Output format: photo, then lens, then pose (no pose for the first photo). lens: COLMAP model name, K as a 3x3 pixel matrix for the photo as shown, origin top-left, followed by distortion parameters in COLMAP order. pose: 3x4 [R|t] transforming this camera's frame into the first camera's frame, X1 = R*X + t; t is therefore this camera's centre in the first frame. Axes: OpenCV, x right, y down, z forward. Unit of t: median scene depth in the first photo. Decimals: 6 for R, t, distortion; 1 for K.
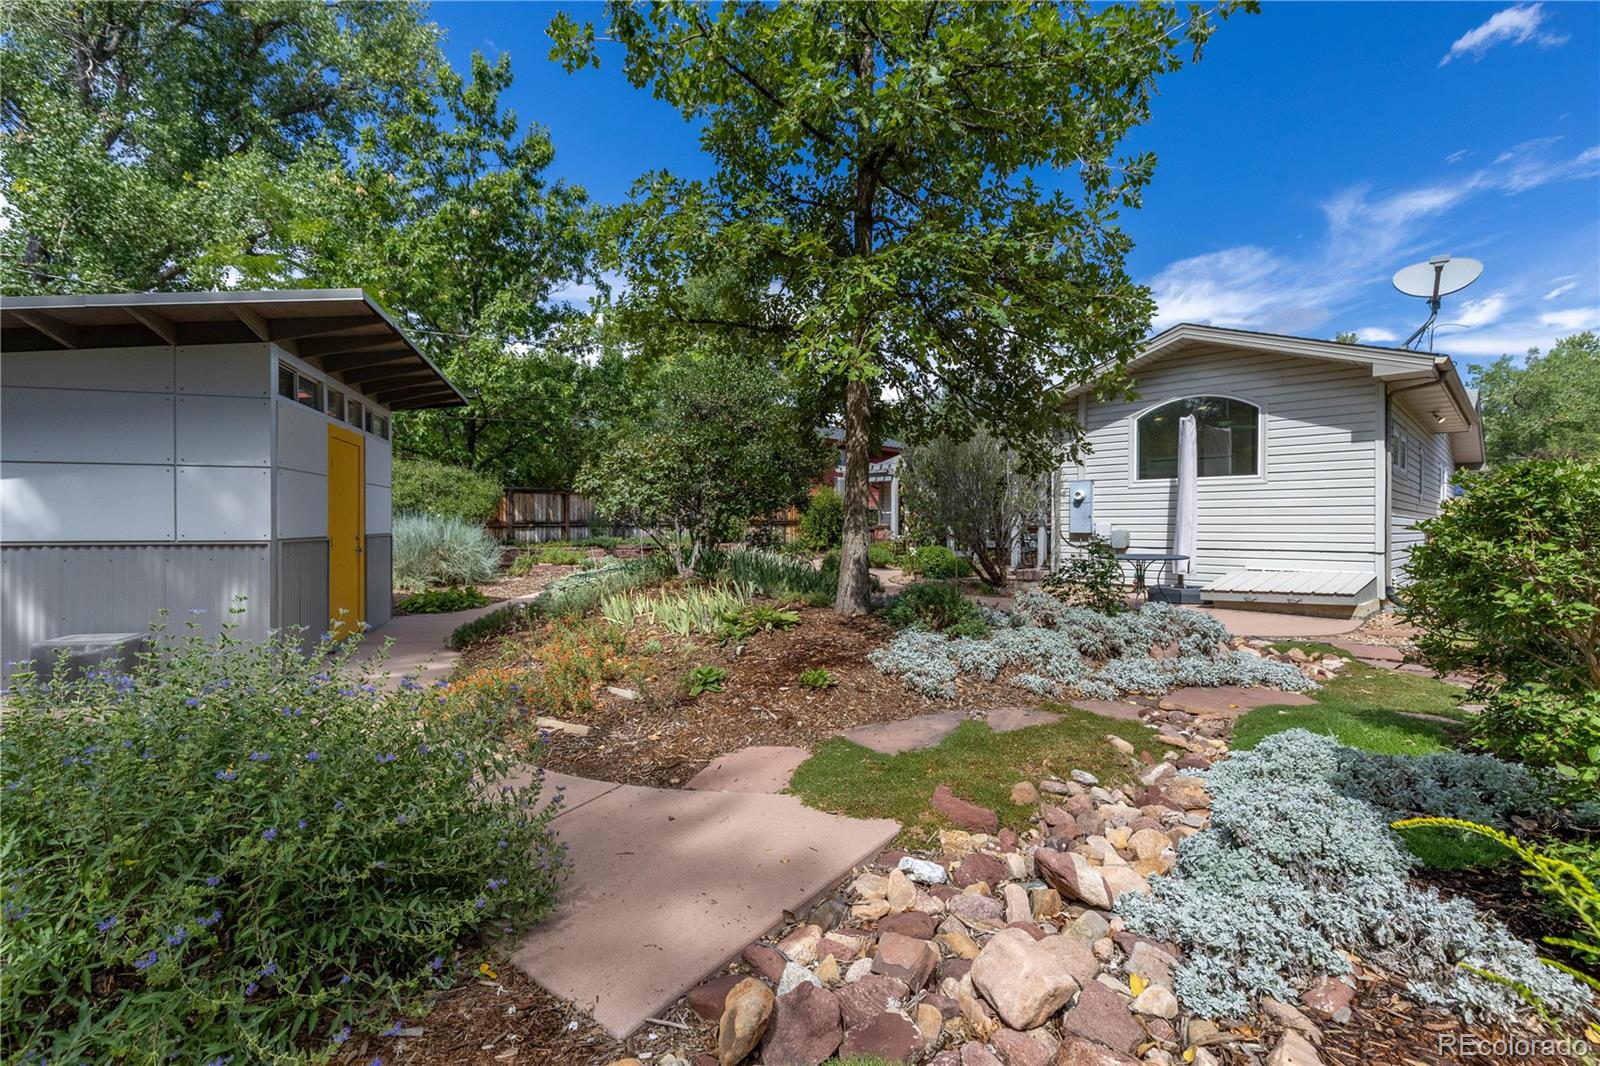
lens RADIAL K [[733.2, 0, 796.2], [0, 733.2, 529.4], [0, 0, 1]] dist [0.010229, -0.002223]
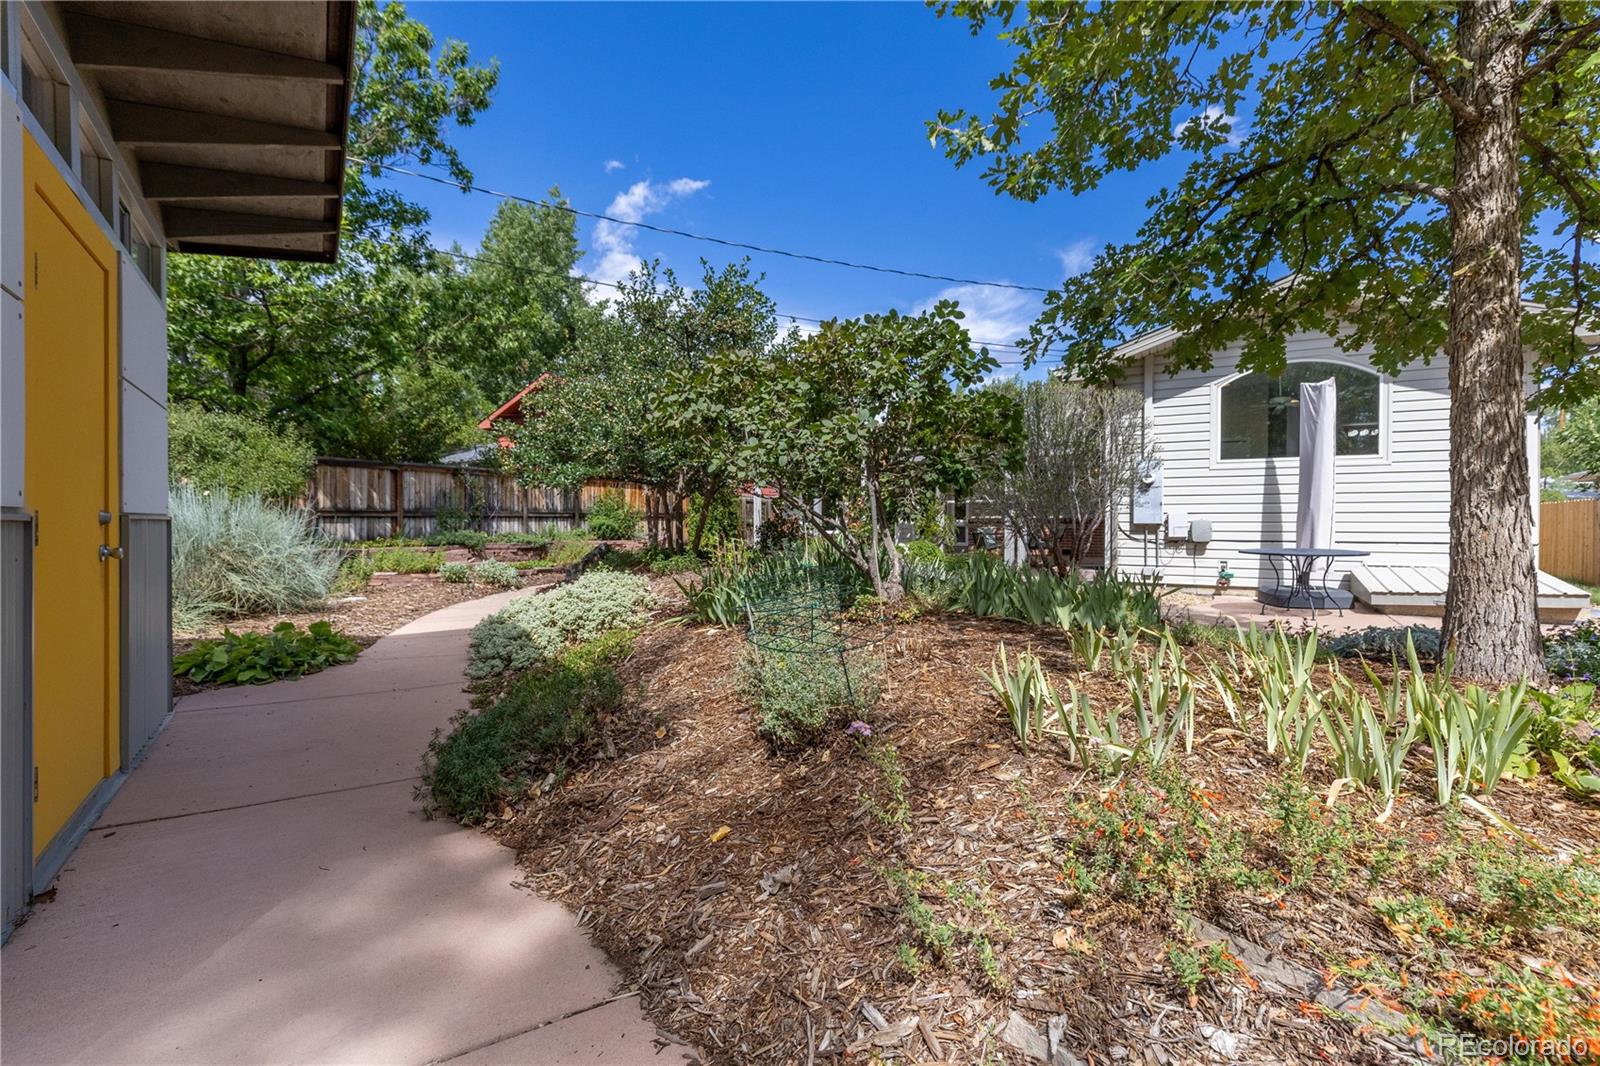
lens RADIAL K [[733.2, 0, 803.9], [0, 733.2, 531.2], [0, 0, 1]] dist [0.010229, -0.002223]
pose [[0.954624, -0.001937, 0.297807, -0.199693], [0.000761, 0.999991, 0.004066, 0.008423], [-0.297812, -0.003655, 0.954618, 0.291542]]
